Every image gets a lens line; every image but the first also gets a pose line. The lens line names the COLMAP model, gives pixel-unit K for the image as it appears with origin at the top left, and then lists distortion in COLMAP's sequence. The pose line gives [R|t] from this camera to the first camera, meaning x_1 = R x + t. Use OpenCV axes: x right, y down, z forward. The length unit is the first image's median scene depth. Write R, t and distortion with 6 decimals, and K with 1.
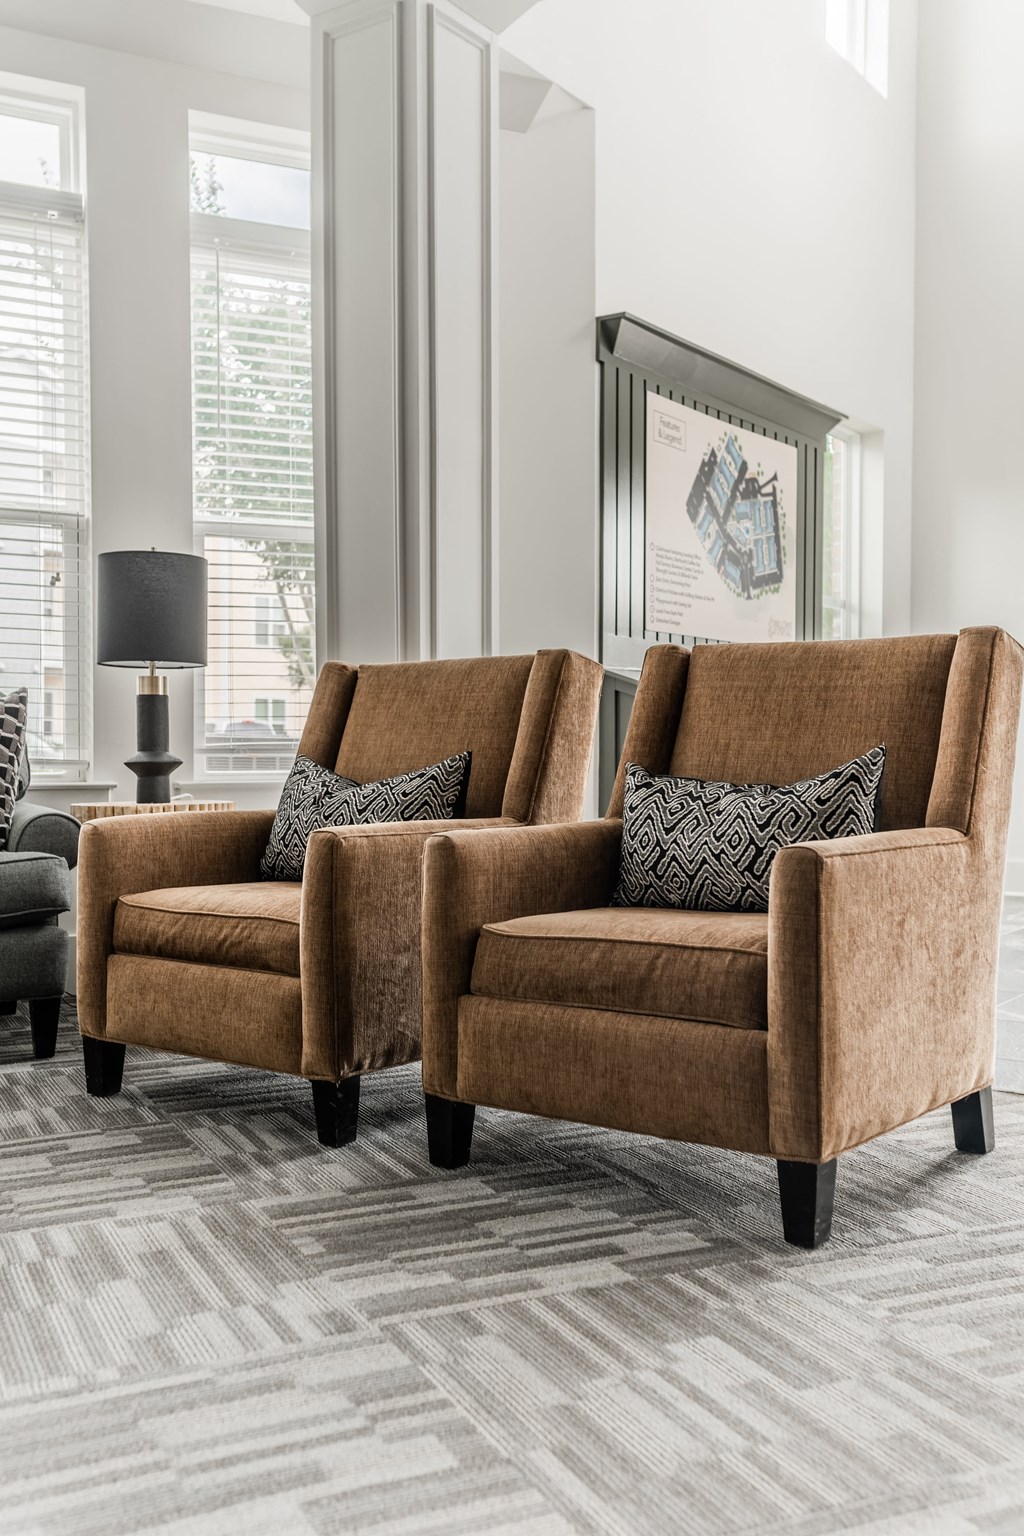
lens RADIAL K [[1527.0, 0, 505.5], [0, 1527.0, 842.5], [0, 0, 1]] dist [0.078829, 0.019732]
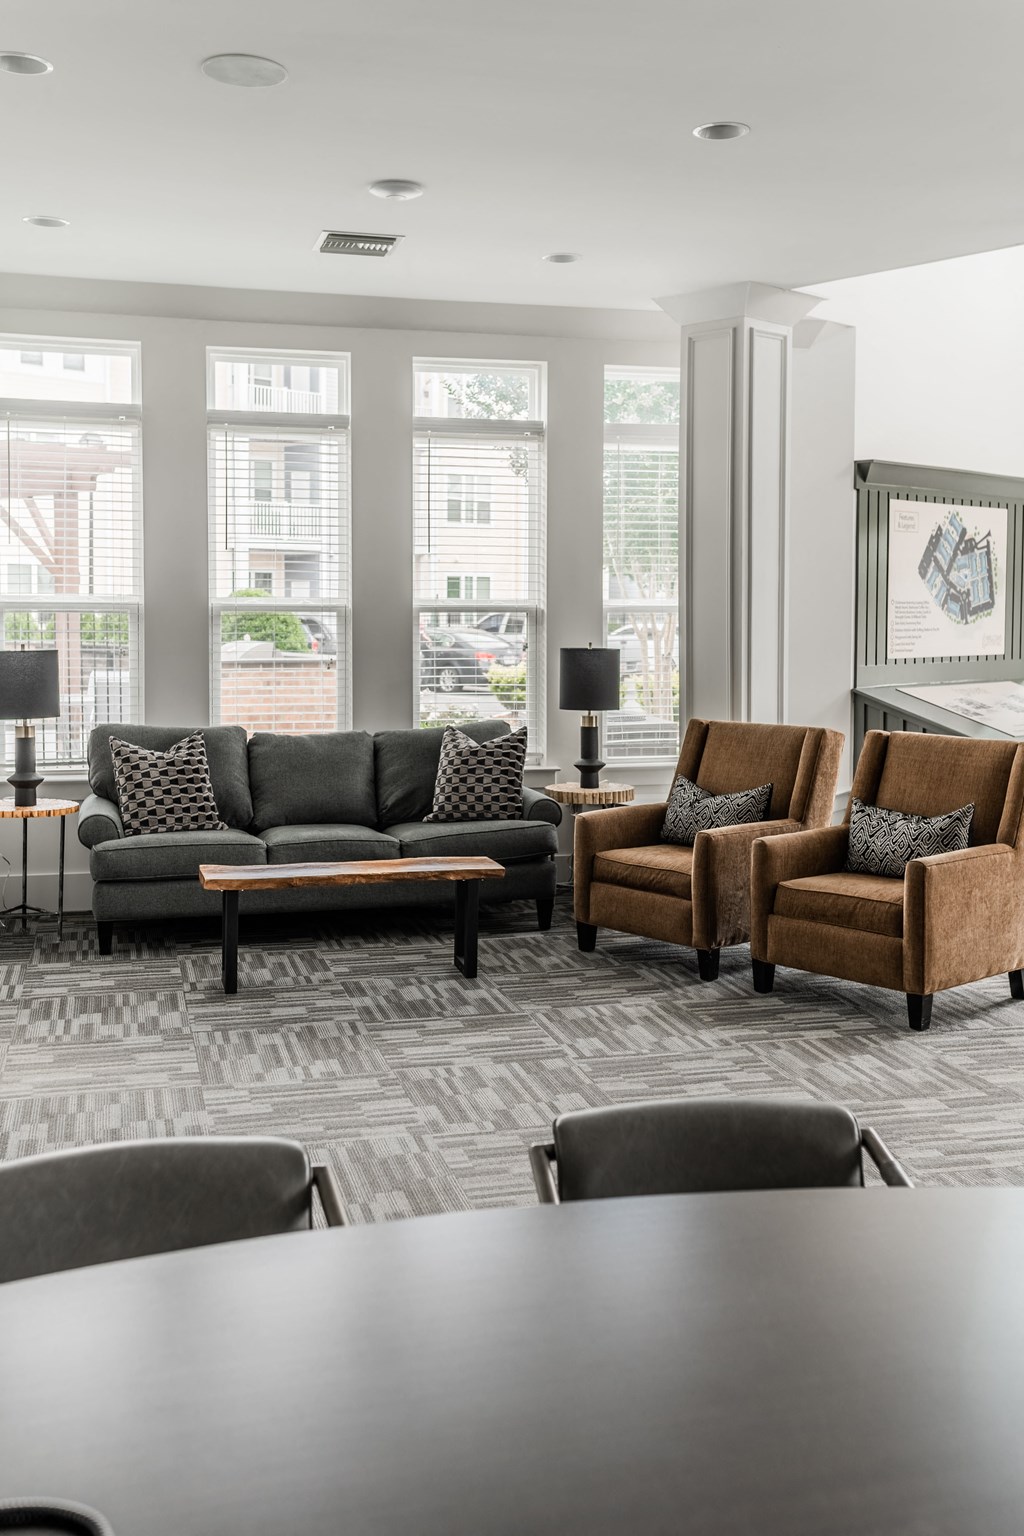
lens RADIAL K [[1520.3, 0, 494.0], [0, 1520.3, 679.1], [0, 0, 1]] dist [0.065220, 0.004777]
pose [[0.981169, 0.008648, -0.192956, 0.003015], [-0.012080, 0.999789, -0.016615, -0.181633], [0.192772, 0.018633, 0.981067, -1.140321]]
